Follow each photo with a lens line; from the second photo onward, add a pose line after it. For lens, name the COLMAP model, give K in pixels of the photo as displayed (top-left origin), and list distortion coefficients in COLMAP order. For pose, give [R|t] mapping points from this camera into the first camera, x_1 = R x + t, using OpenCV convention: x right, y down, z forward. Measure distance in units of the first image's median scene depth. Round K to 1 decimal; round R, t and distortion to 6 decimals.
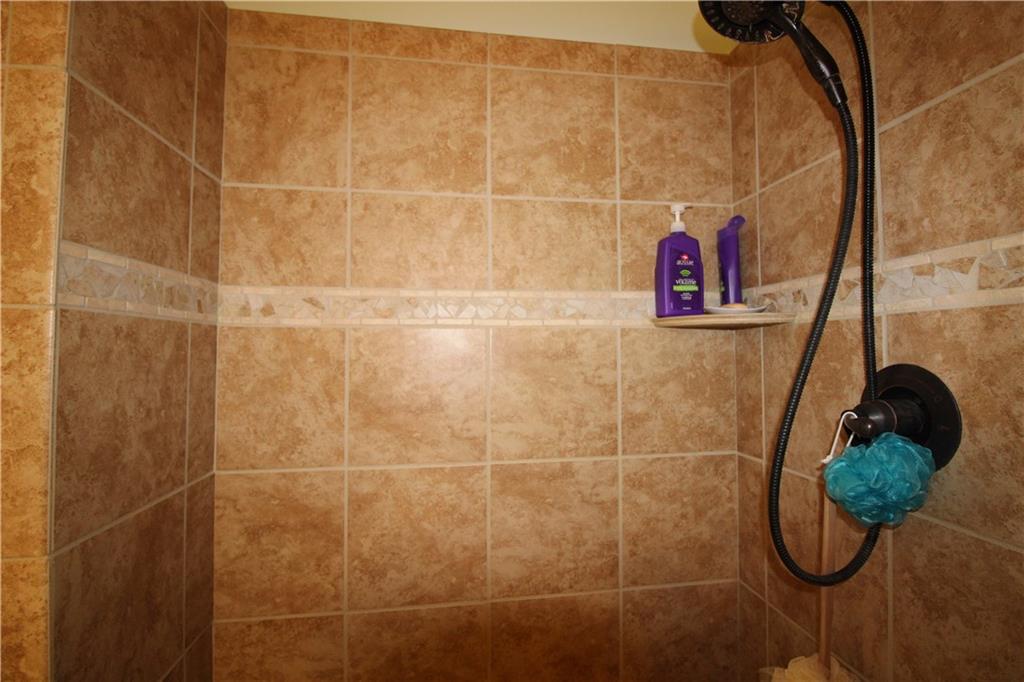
lens RADIAL K [[472.6, 0, 521.9], [0, 472.6, 332.6], [0, 0, 1]] dist [0.000075, -0.013011]
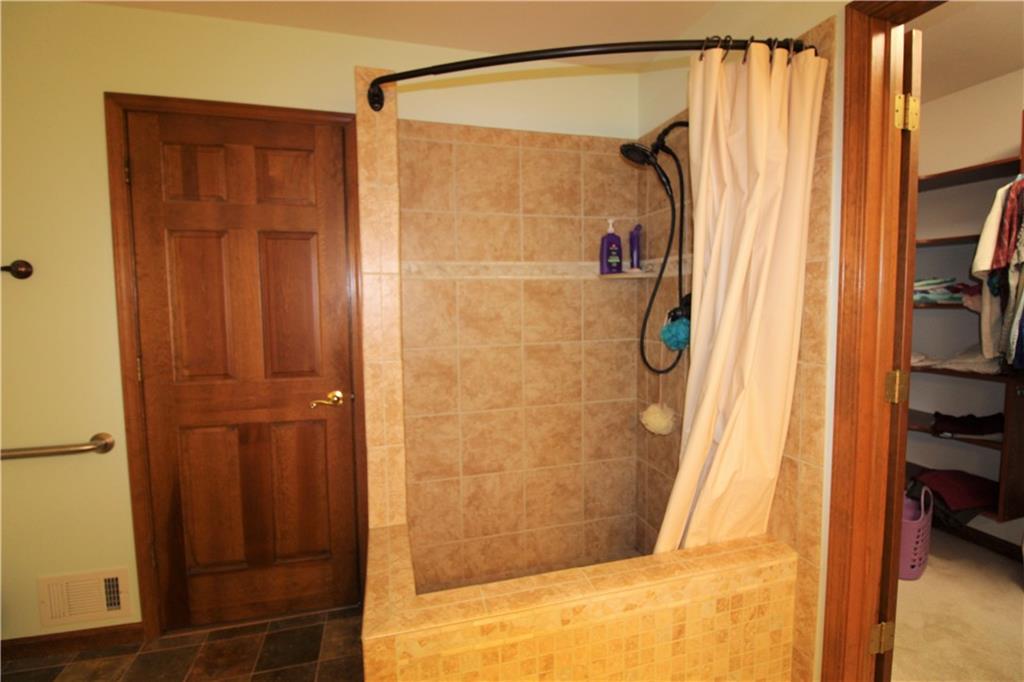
lens RADIAL K [[472.6, 0, 521.9], [0, 472.6, 332.6], [0, 0, 1]] dist [0.000075, -0.013011]
pose [[0.991250, -0.019184, 0.130594, -0.338701], [0.005272, 0.994347, 0.106049, -0.000182], [-0.131890, -0.104433, 0.985748, -1.048491]]
